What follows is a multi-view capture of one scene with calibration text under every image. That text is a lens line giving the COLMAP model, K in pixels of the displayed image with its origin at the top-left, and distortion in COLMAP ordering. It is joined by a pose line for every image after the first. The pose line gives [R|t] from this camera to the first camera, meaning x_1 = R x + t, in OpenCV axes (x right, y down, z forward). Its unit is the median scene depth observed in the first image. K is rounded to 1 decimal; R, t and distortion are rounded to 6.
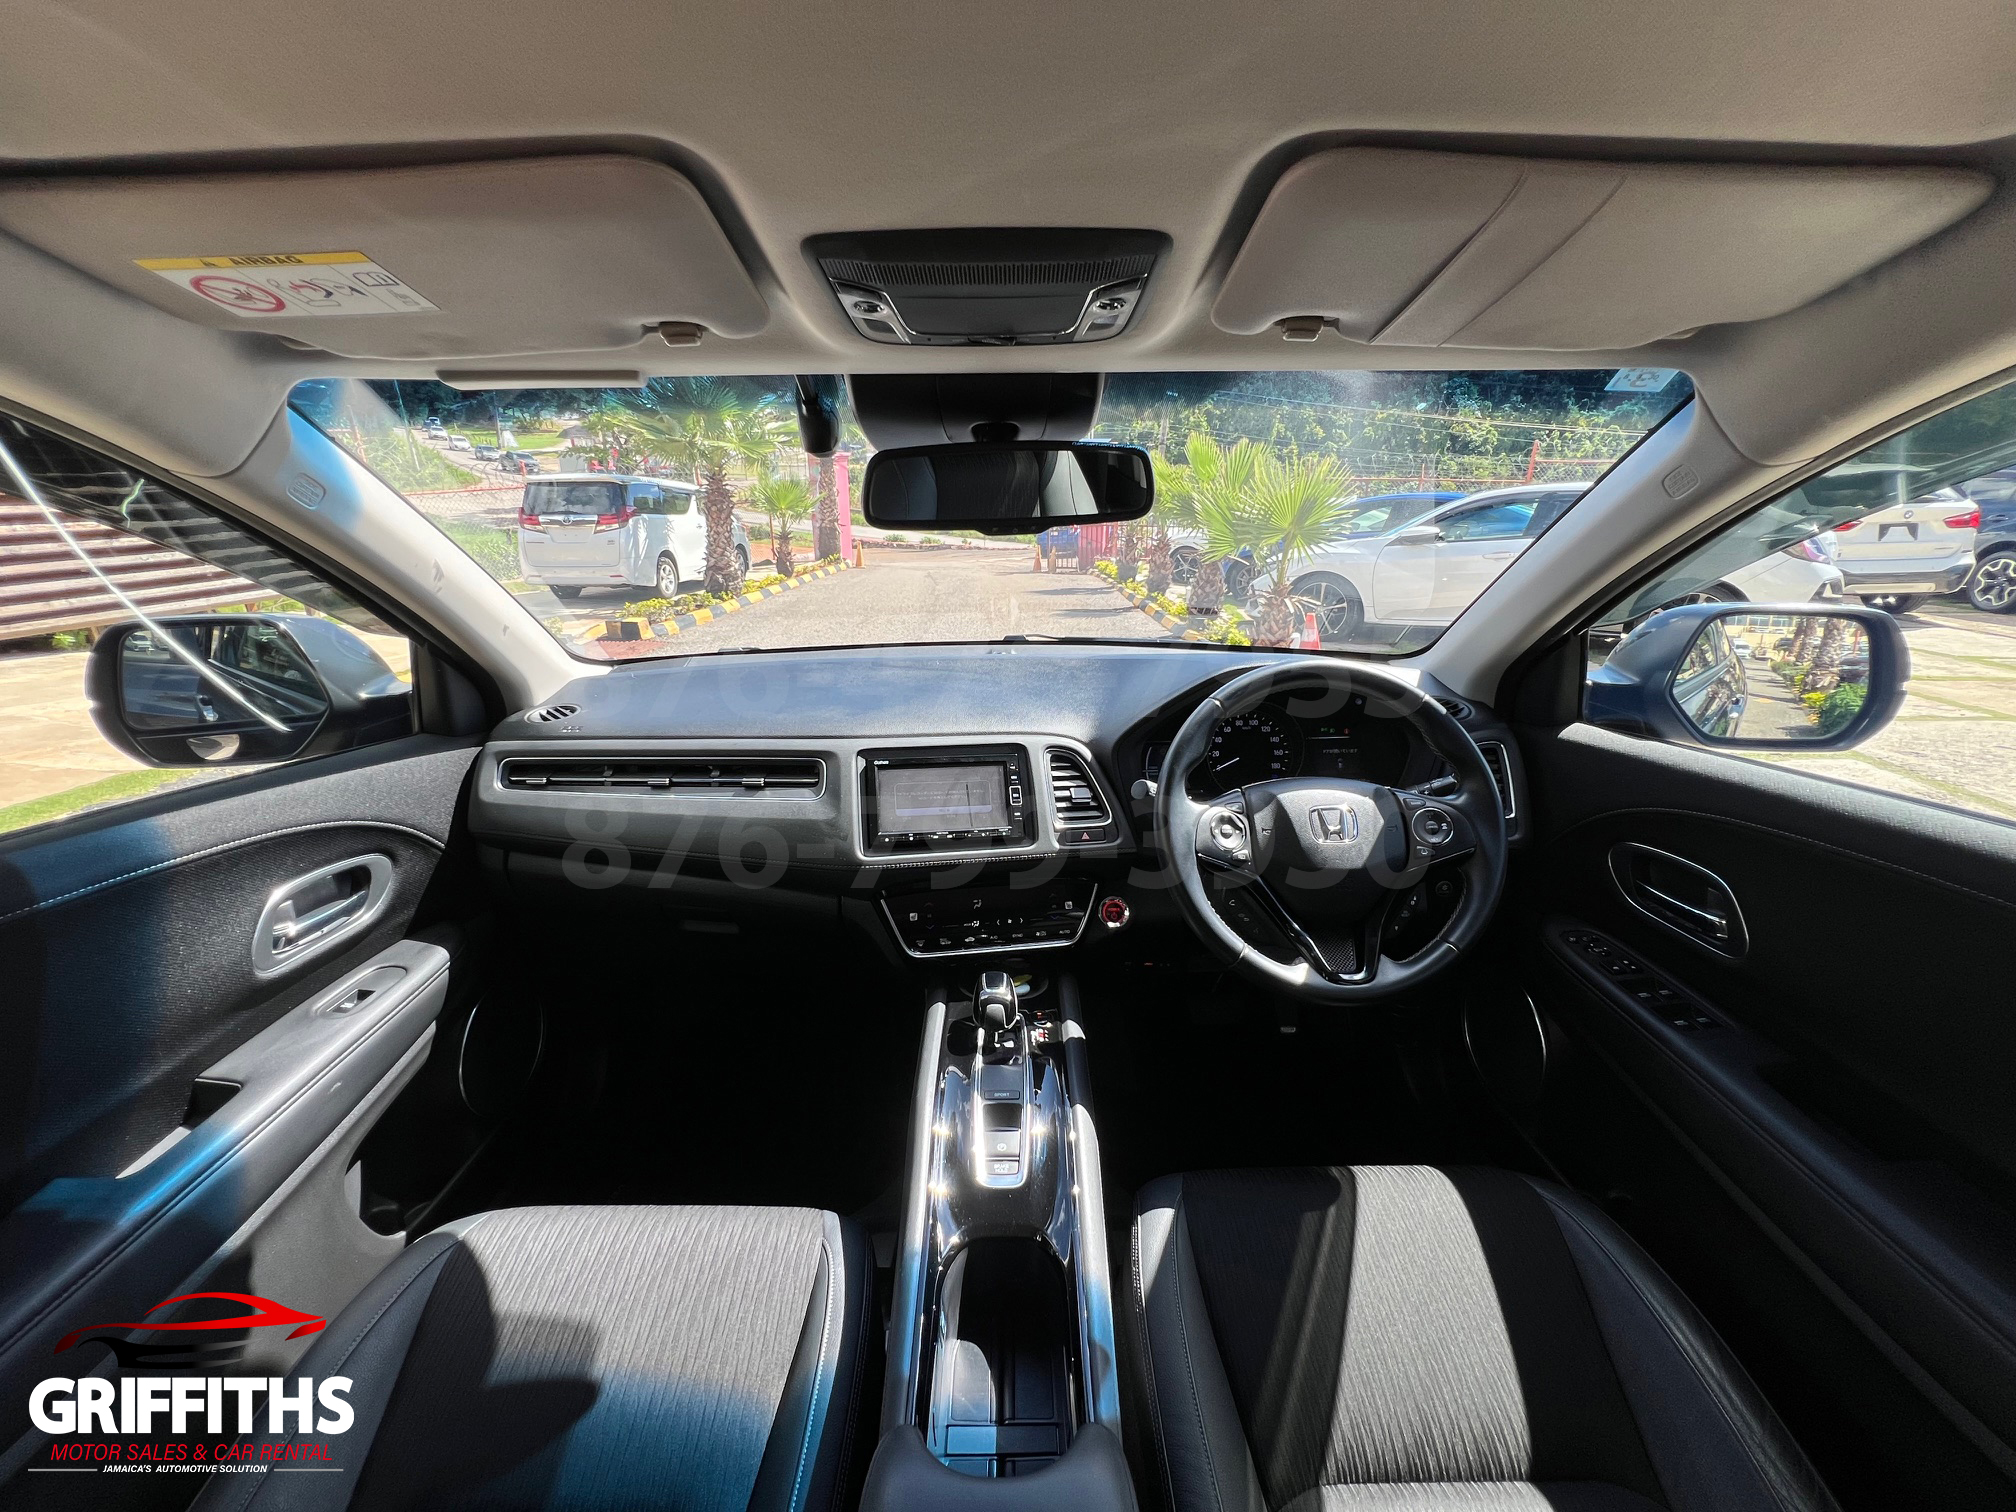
lens RADIAL K [[816.6, 0, 1008.0], [0, 816.6, 756.0], [0, 0, 1]] dist [-0.000388, 0.006950]
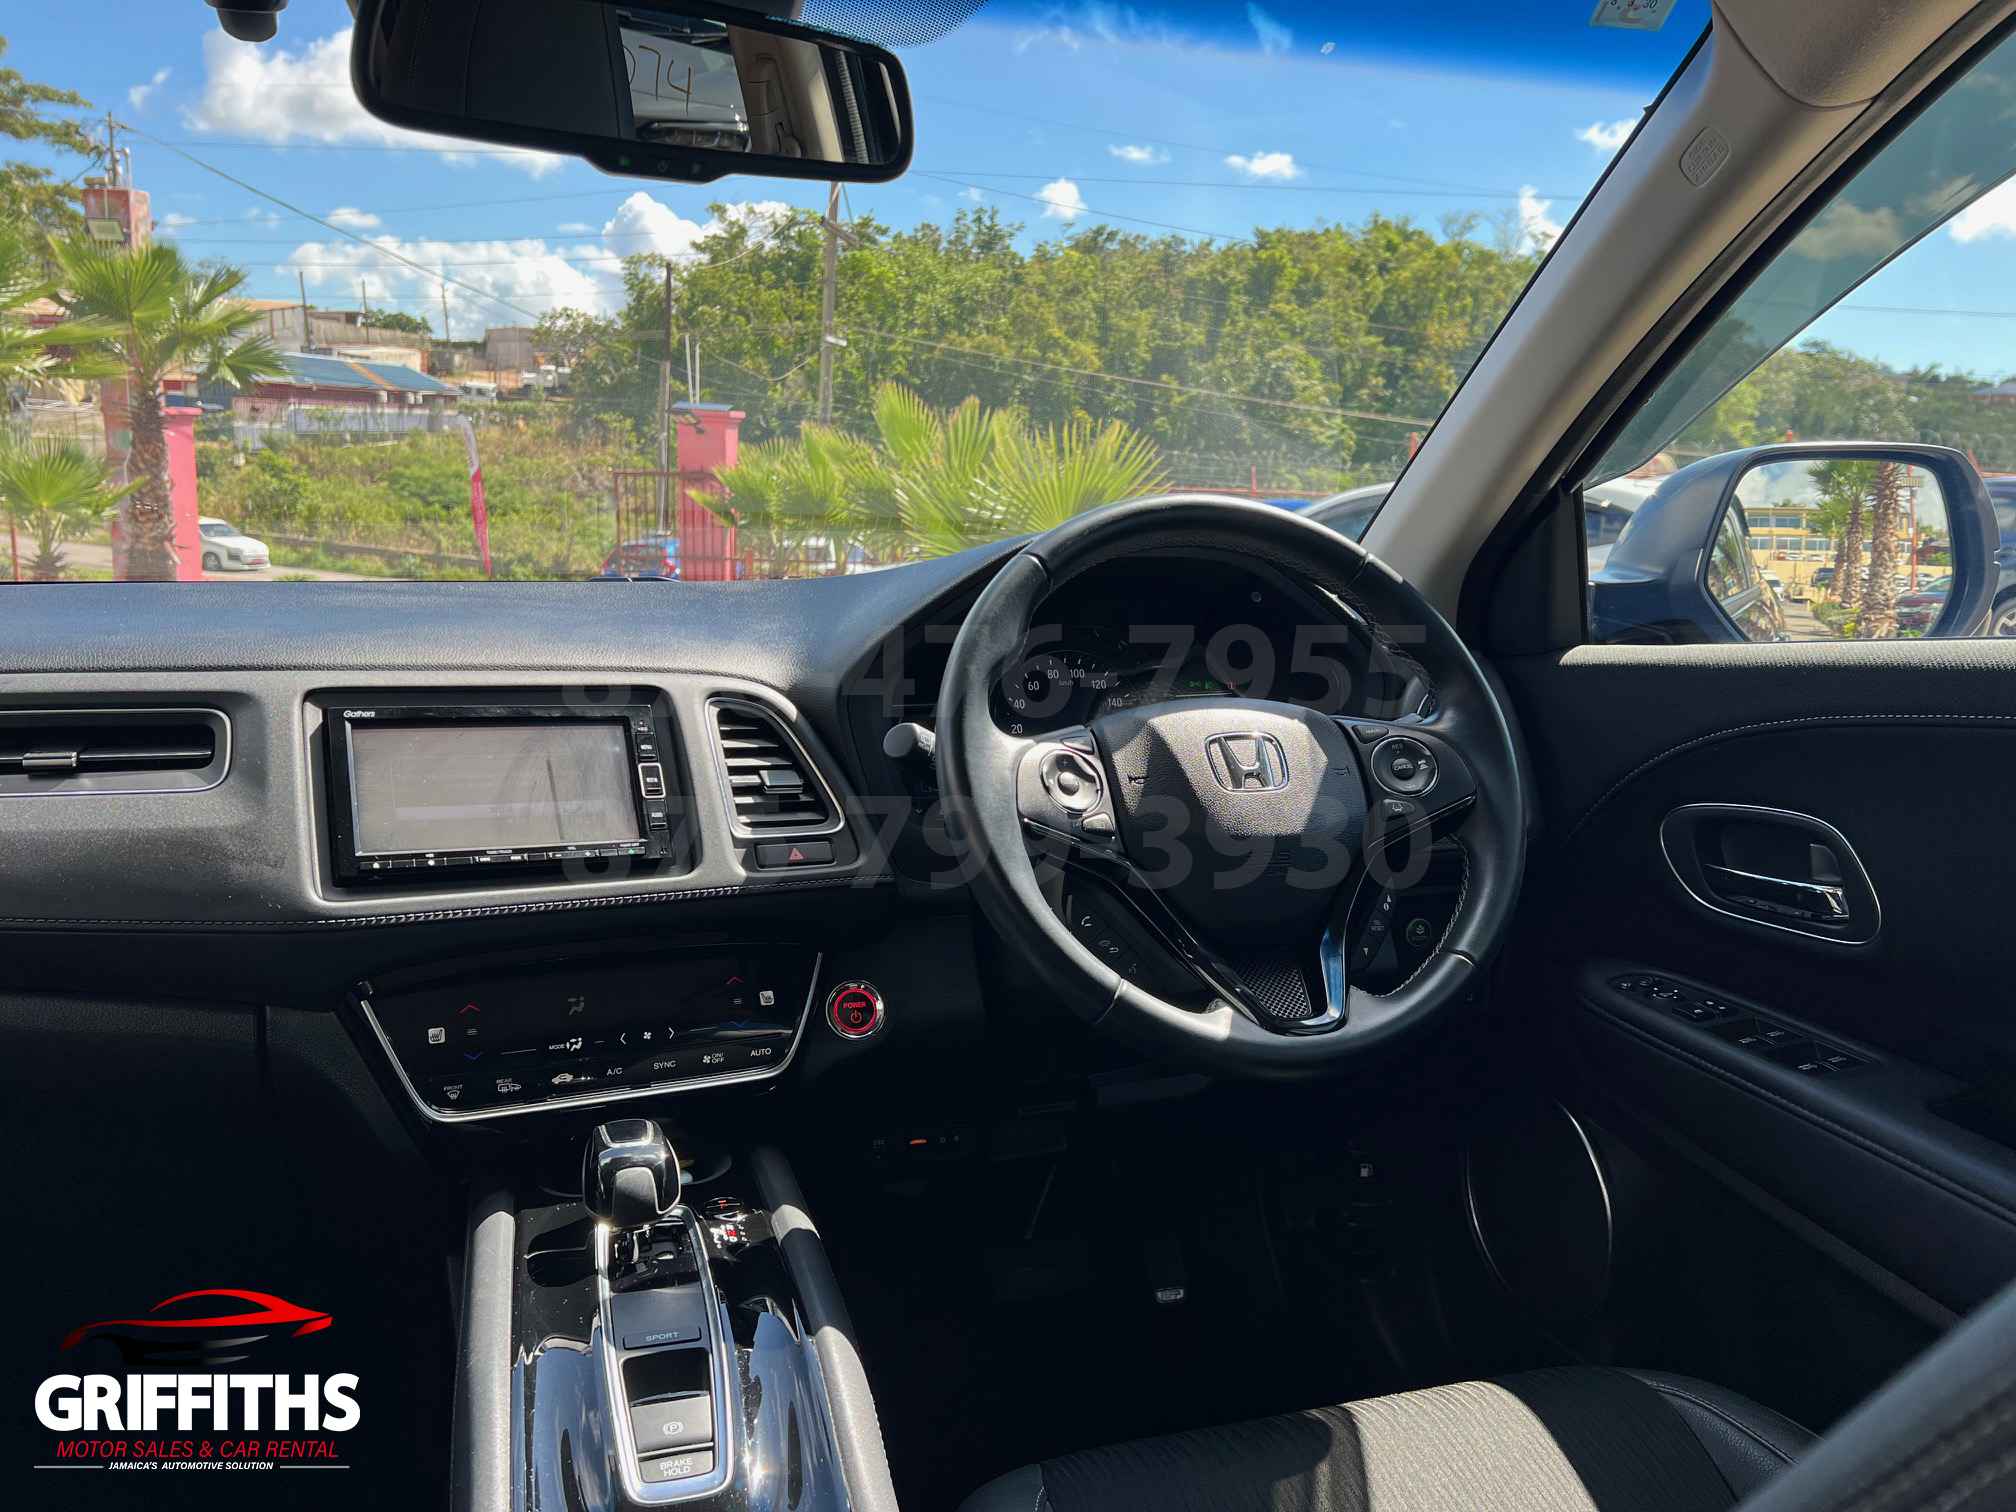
lens RADIAL K [[1532.7, 0, 1008.0], [0, 1532.7, 756.0], [0, 0, 1]] dist [0.089218, -0.114374]
pose [[0.957051, -0.023746, 0.288946, -0.056791], [0.068517, 0.986933, -0.145835, 0.195169], [-0.281707, 0.159369, 0.946173, 0.040875]]
